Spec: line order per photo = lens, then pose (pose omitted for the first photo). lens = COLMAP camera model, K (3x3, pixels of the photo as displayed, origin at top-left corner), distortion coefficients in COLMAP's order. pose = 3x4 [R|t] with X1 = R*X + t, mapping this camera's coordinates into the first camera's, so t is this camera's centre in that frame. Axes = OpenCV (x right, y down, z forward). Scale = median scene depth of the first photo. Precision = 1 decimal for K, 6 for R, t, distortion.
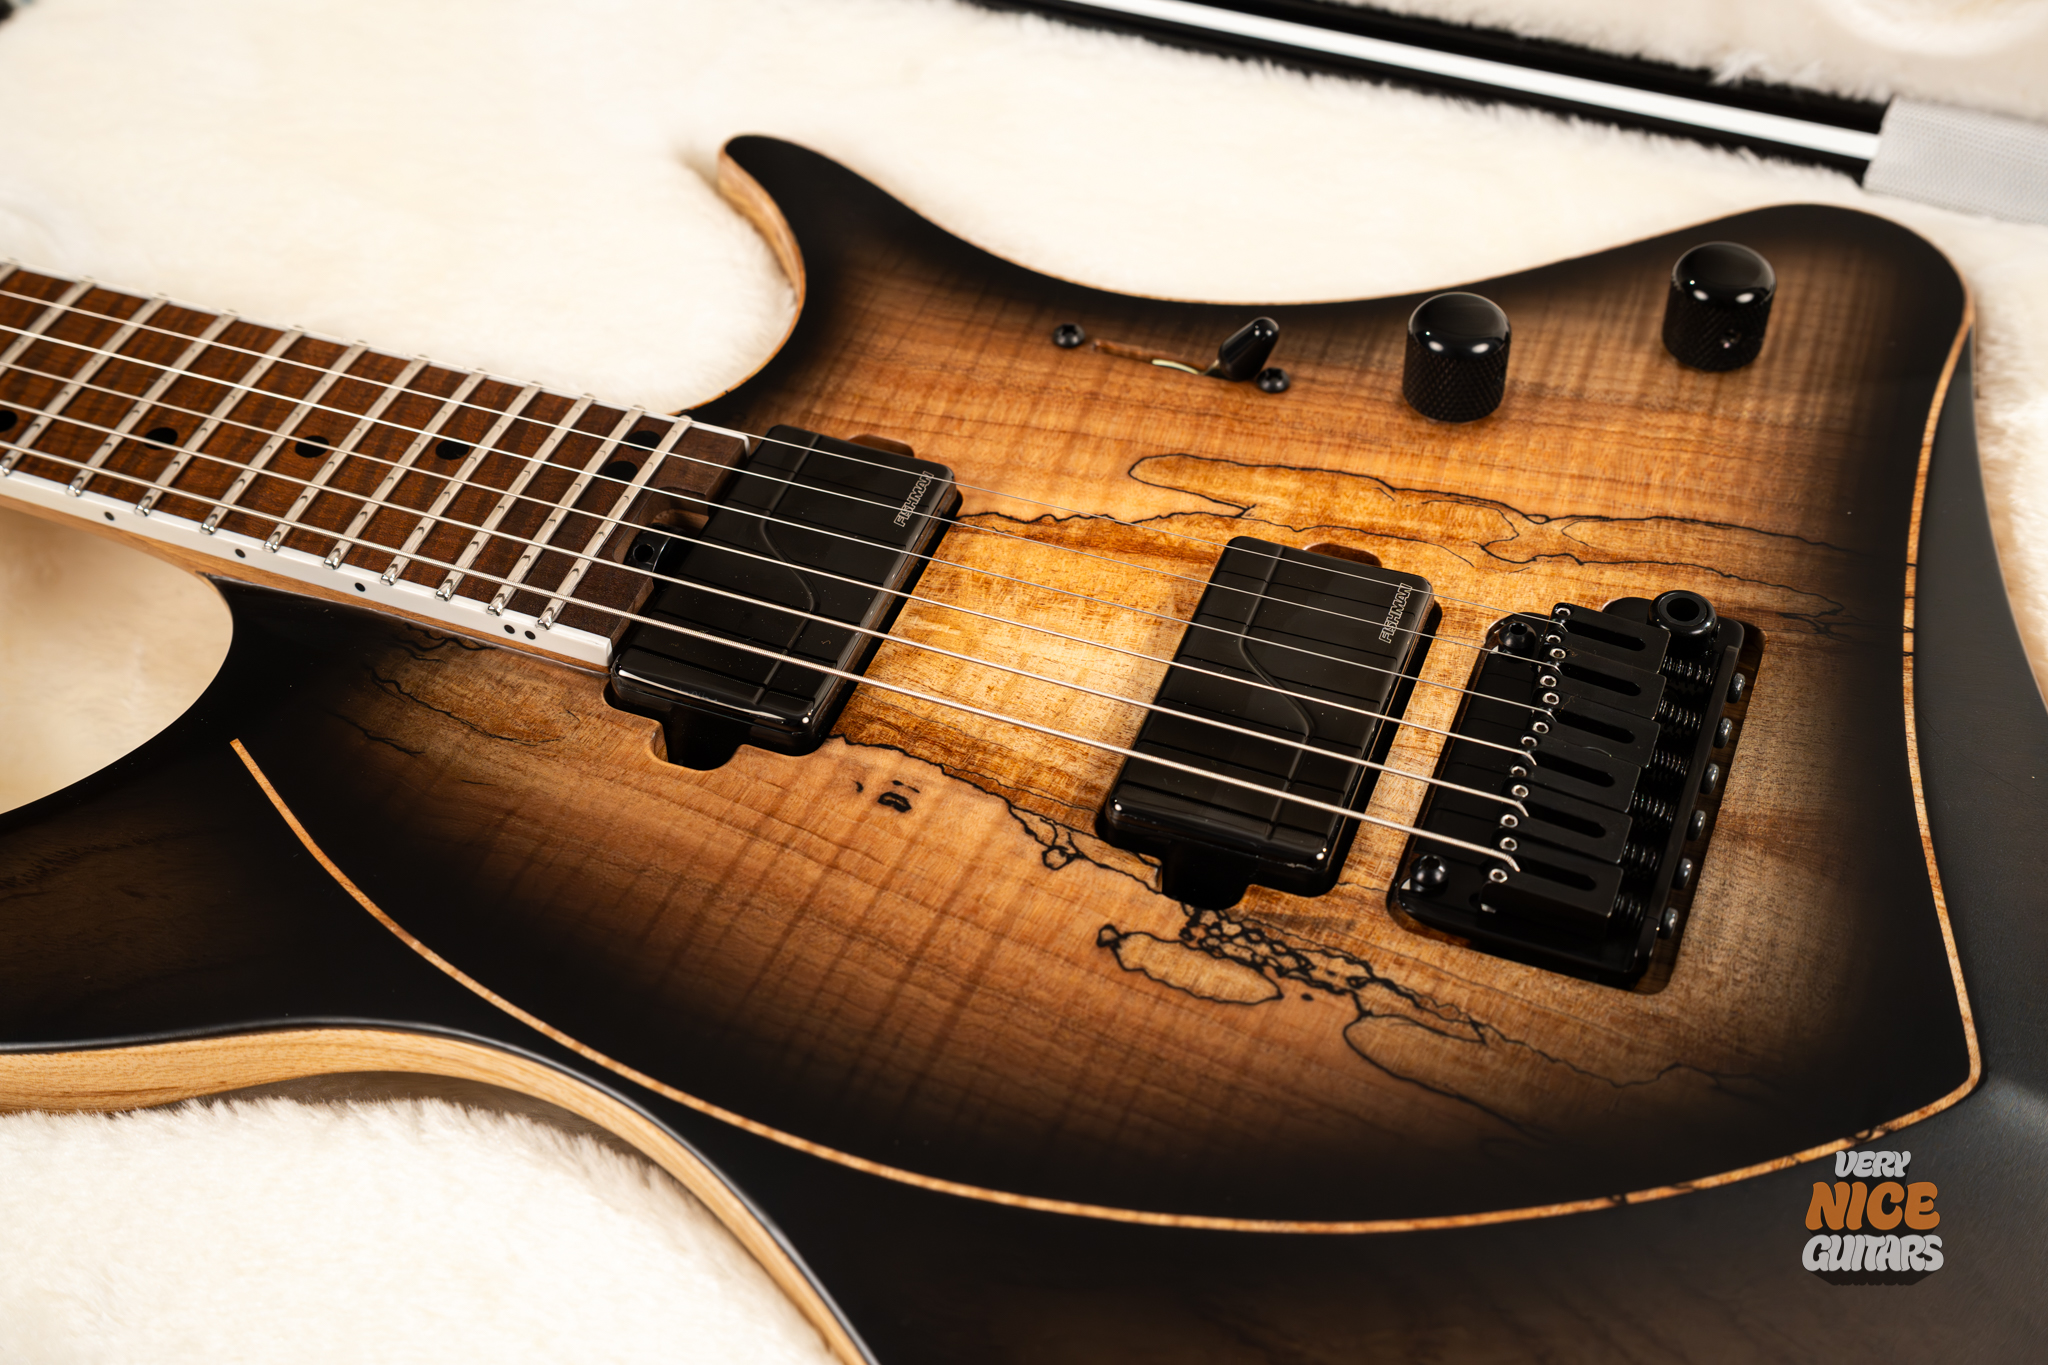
lens RADIAL K [[2896.7, 0, 991.4], [0, 2896.7, 680.2], [0, 0, 1]] dist [0.086559, -0.181345]
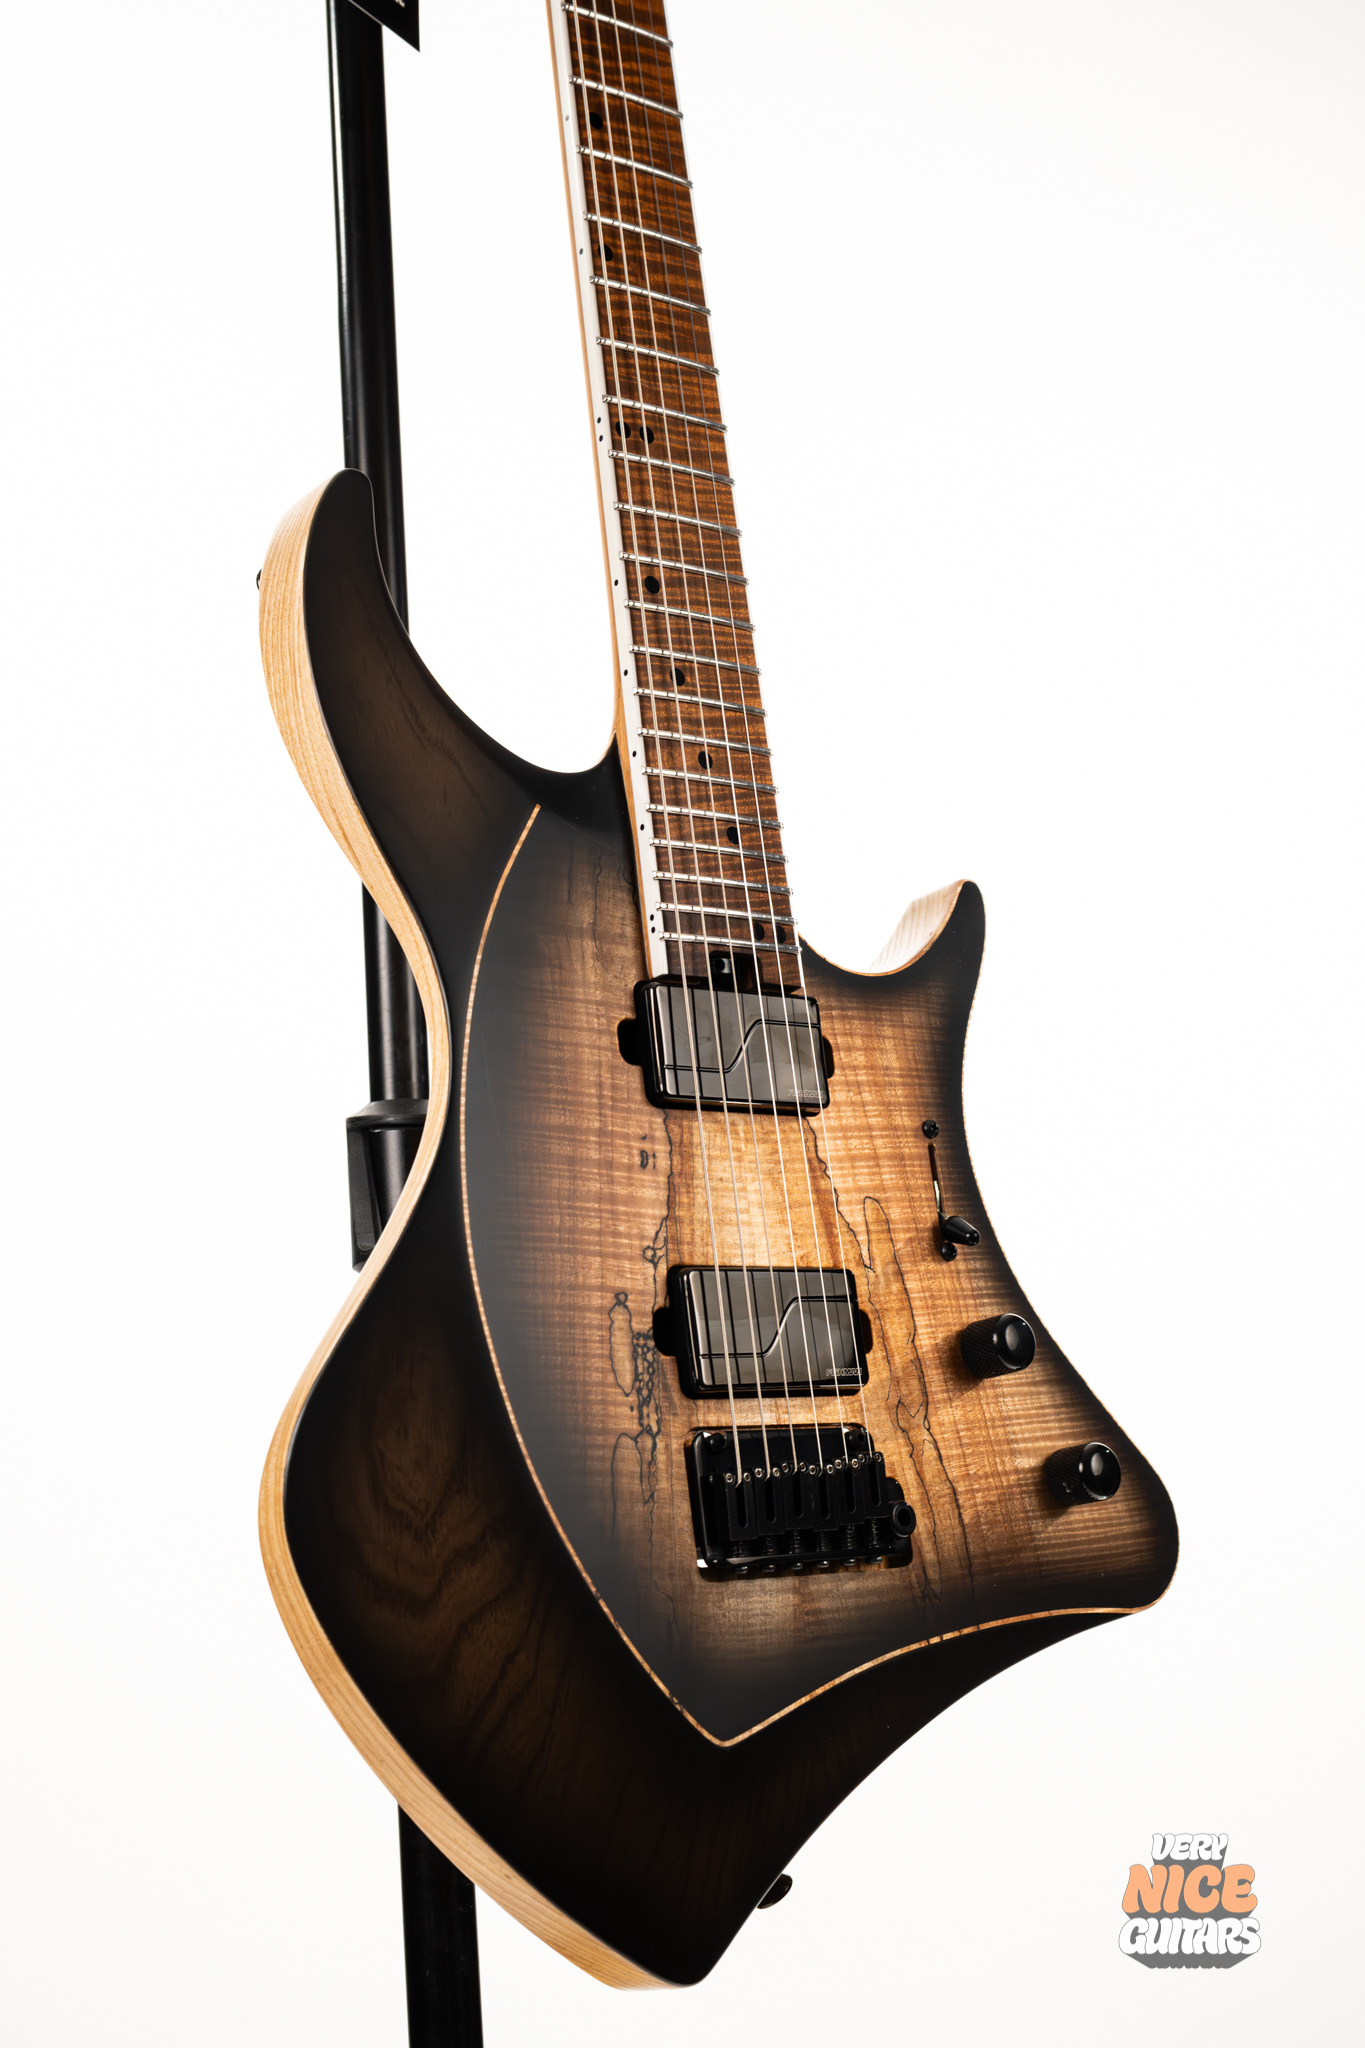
lens RADIAL K [[2931.9, 0, 683.3], [0, 2931.9, 1007.6], [0, 0, 1]] dist [0.105498, -0.036181]
pose [[0.374548, 0.927063, 0.016401, -0.135416], [-0.926968, 0.373991, 0.029334, -0.067436], [0.021060, -0.026190, 0.999435, -0.805922]]
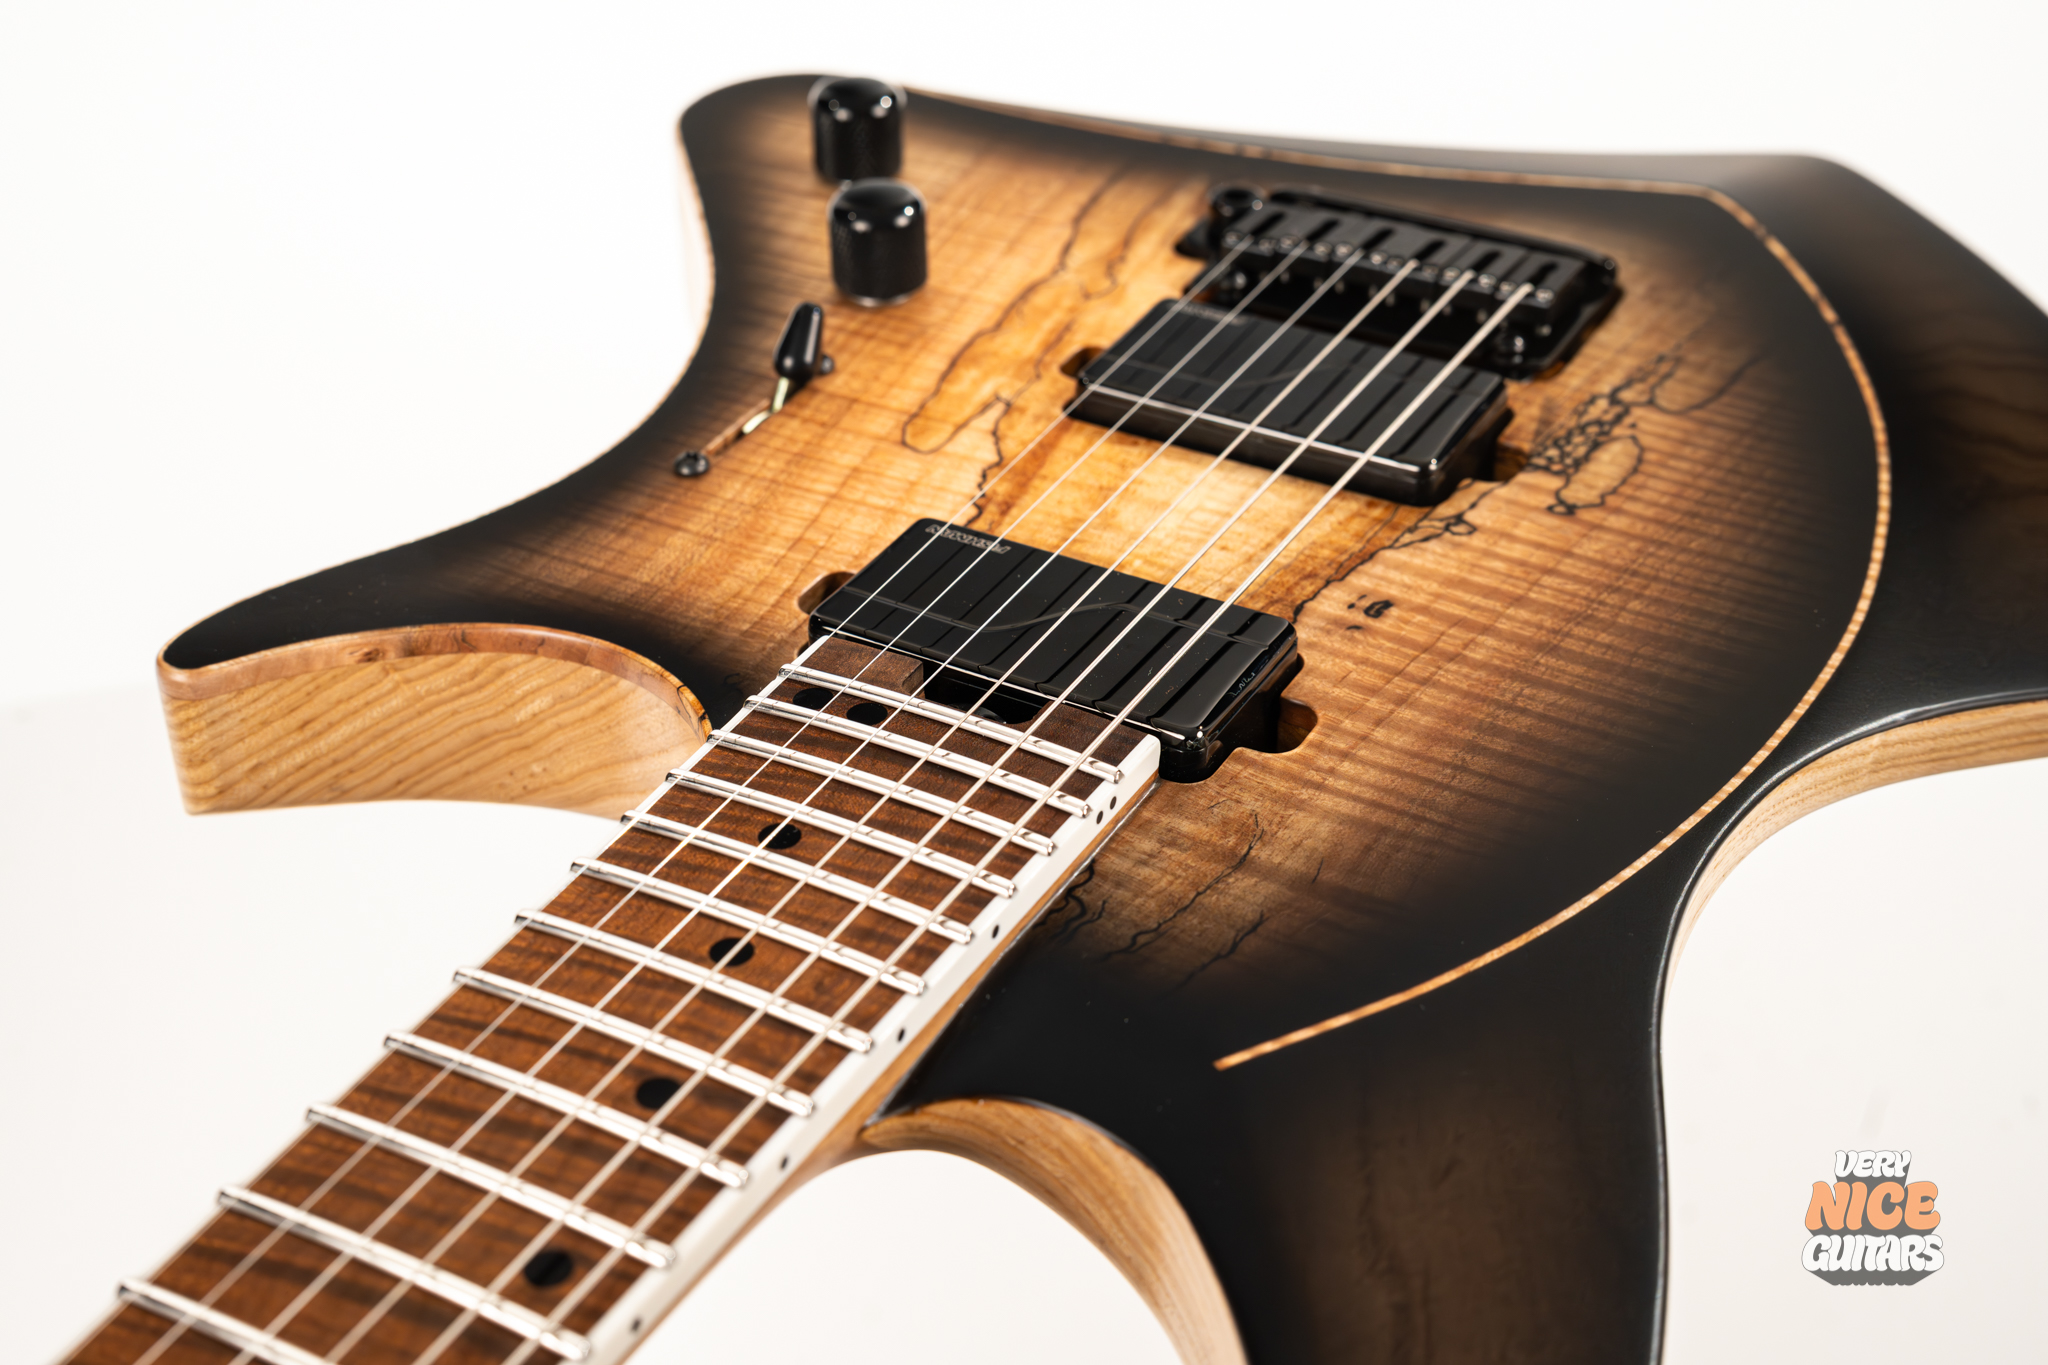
lens RADIAL K [[2942.6, 0, 1003.3], [0, 2942.6, 678.1], [0, 0, 1]] dist [0.100812, -0.287127]
pose [[0.139700, -0.539025, 0.830624, -0.838213], [0.711235, 0.638258, 0.294570, -0.307094], [-0.688933, 0.549618, 0.472538, 0.593838]]
